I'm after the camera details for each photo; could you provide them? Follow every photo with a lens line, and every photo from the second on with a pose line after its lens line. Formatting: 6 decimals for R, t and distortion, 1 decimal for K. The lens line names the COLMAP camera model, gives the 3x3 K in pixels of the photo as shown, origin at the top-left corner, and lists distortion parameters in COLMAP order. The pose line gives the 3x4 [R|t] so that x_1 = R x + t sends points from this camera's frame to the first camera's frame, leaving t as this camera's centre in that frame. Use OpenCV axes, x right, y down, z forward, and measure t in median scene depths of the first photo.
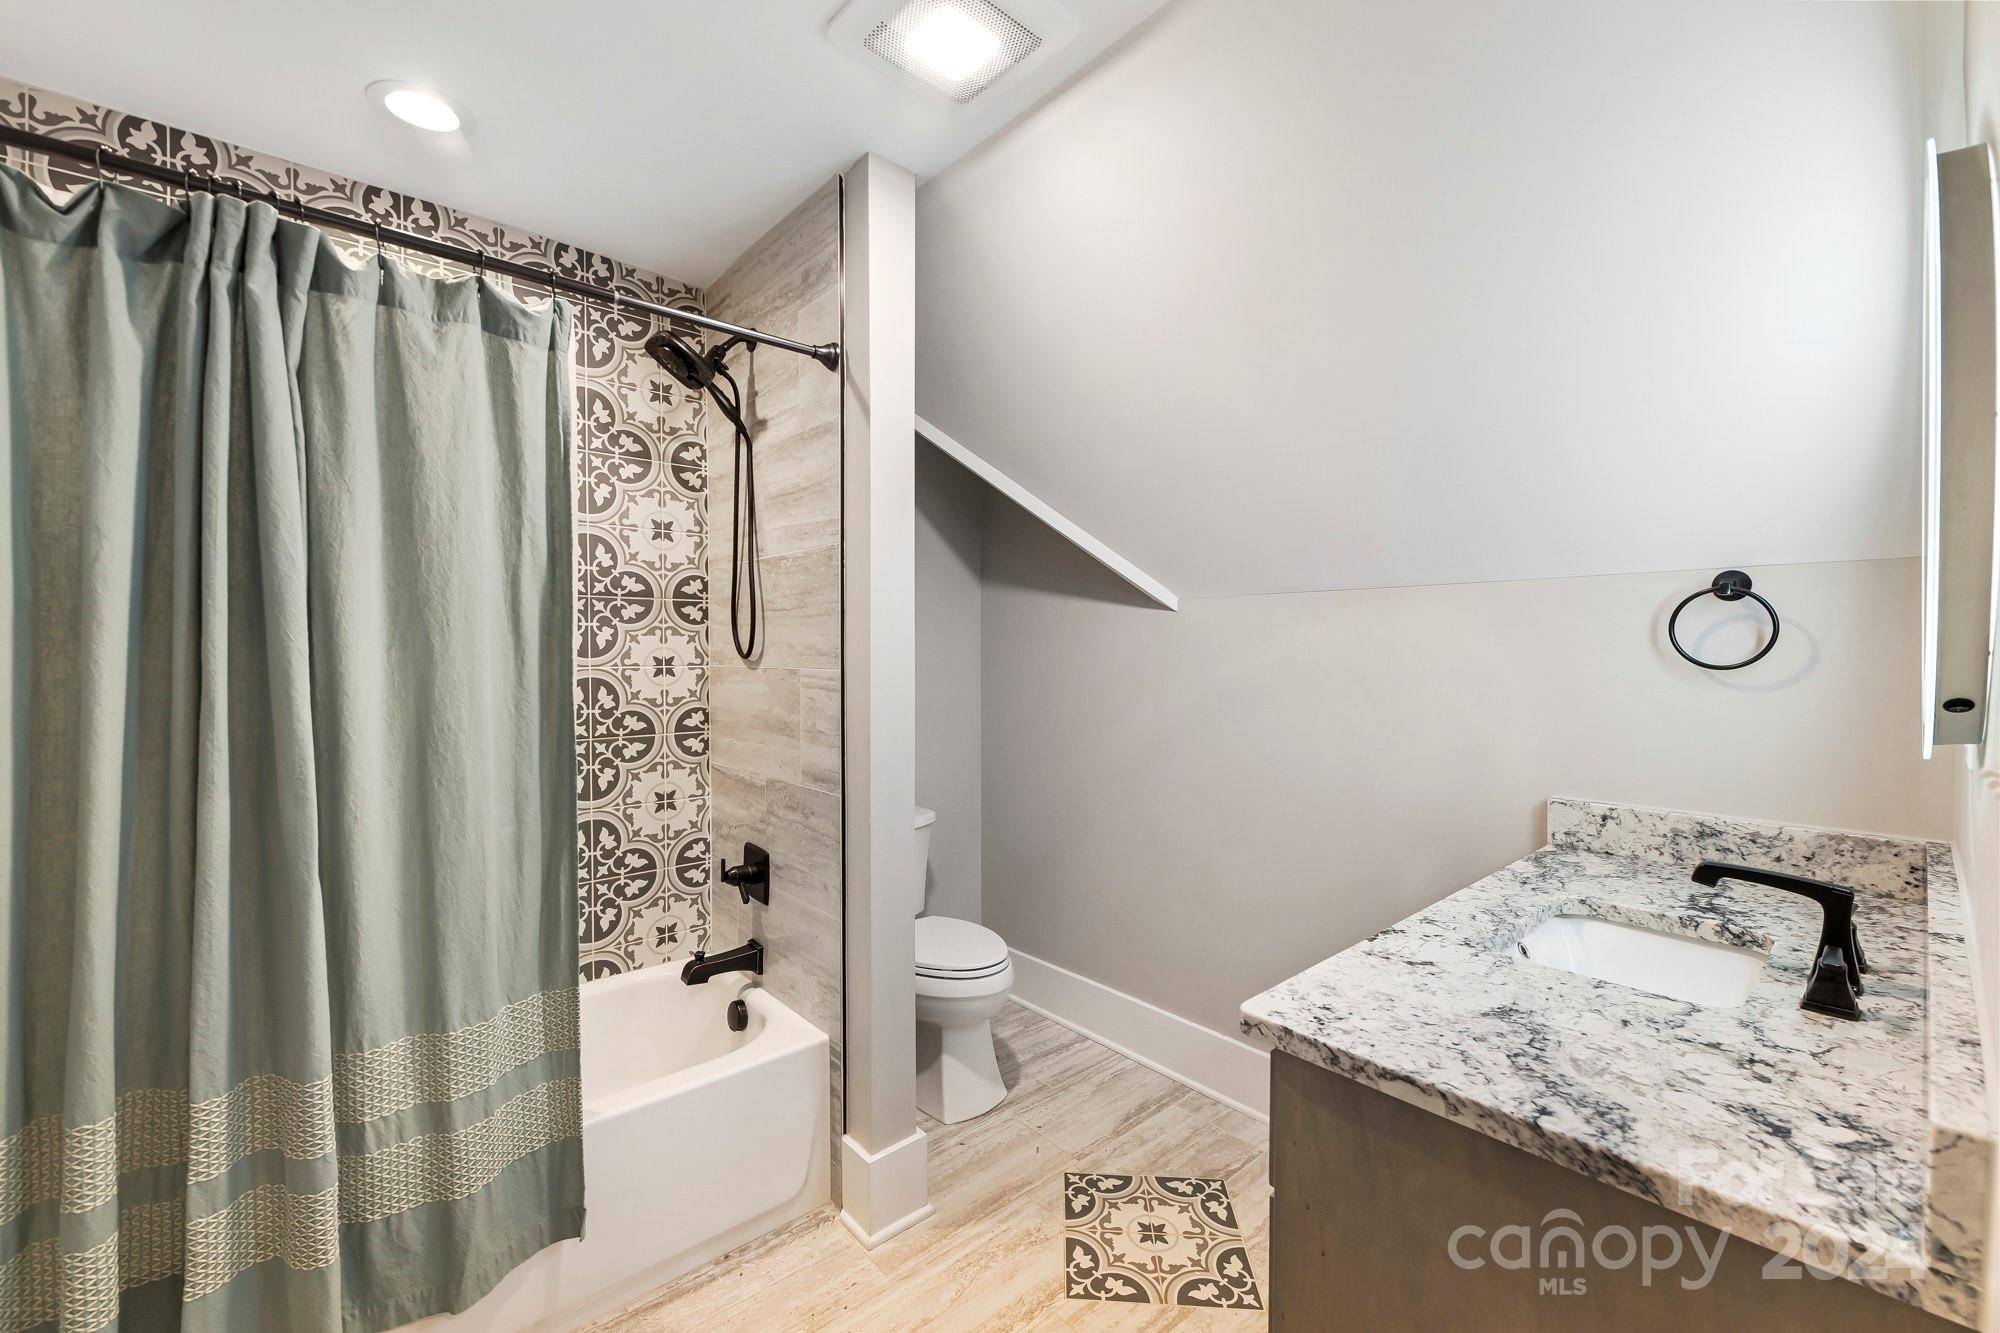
lens RADIAL K [[806.8, 0, 993.9], [0, 806.8, 667.7], [0, 0, 1]] dist [-0.003747, -0.002558]
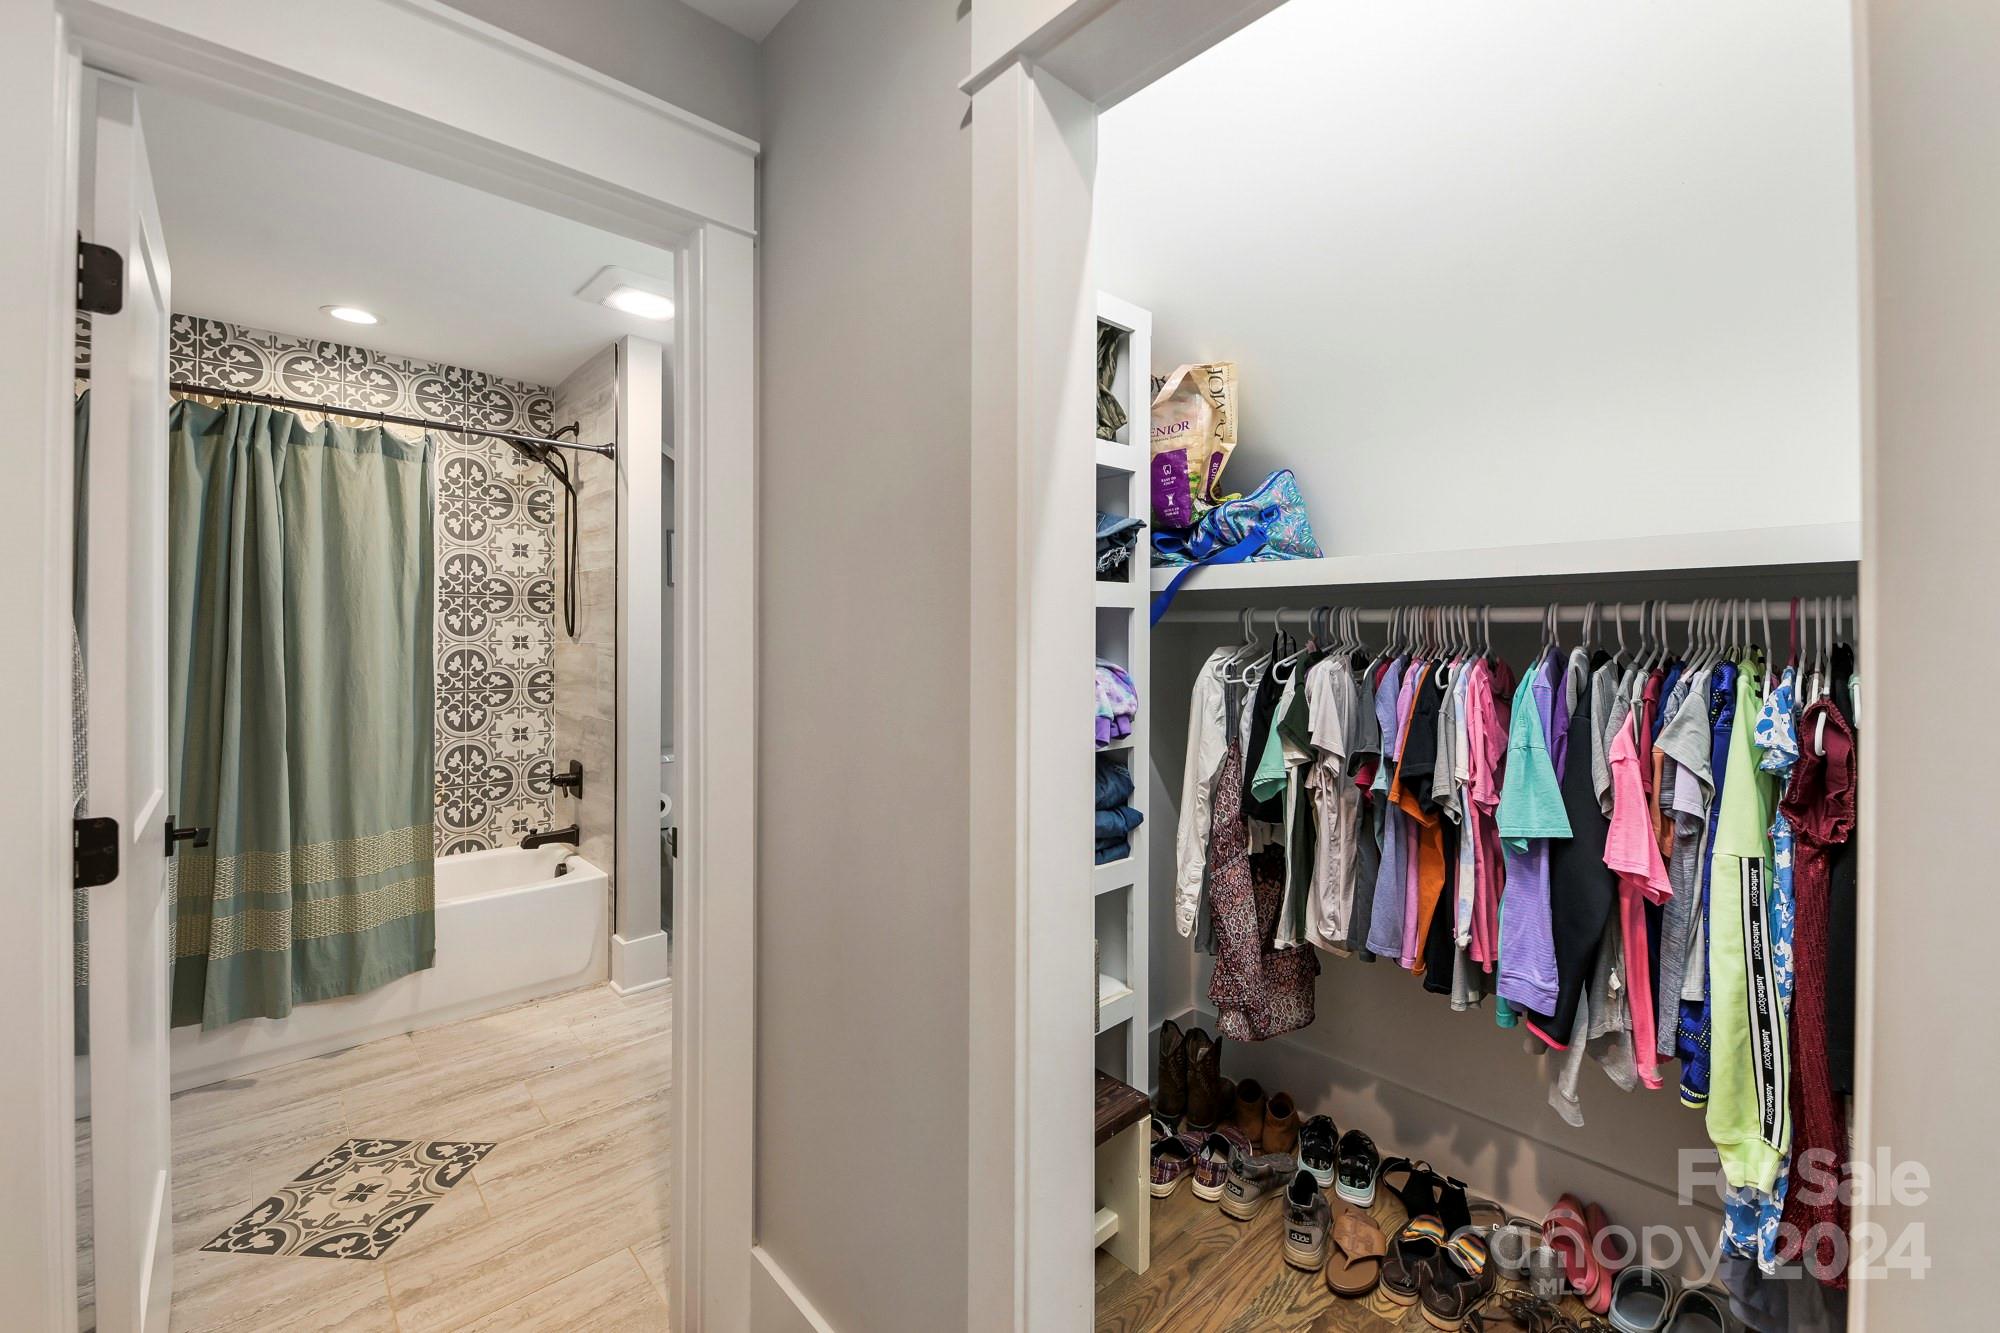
lens RADIAL K [[806.8, 0, 991.8], [0, 806.8, 630.6], [0, 0, 1]] dist [-0.003747, -0.002558]
pose [[0.999184, 0.001619, 0.040346, 0.563221], [-0.000566, 0.999659, -0.026093, 0.021482], [-0.040375, 0.026049, 0.998845, -0.728123]]
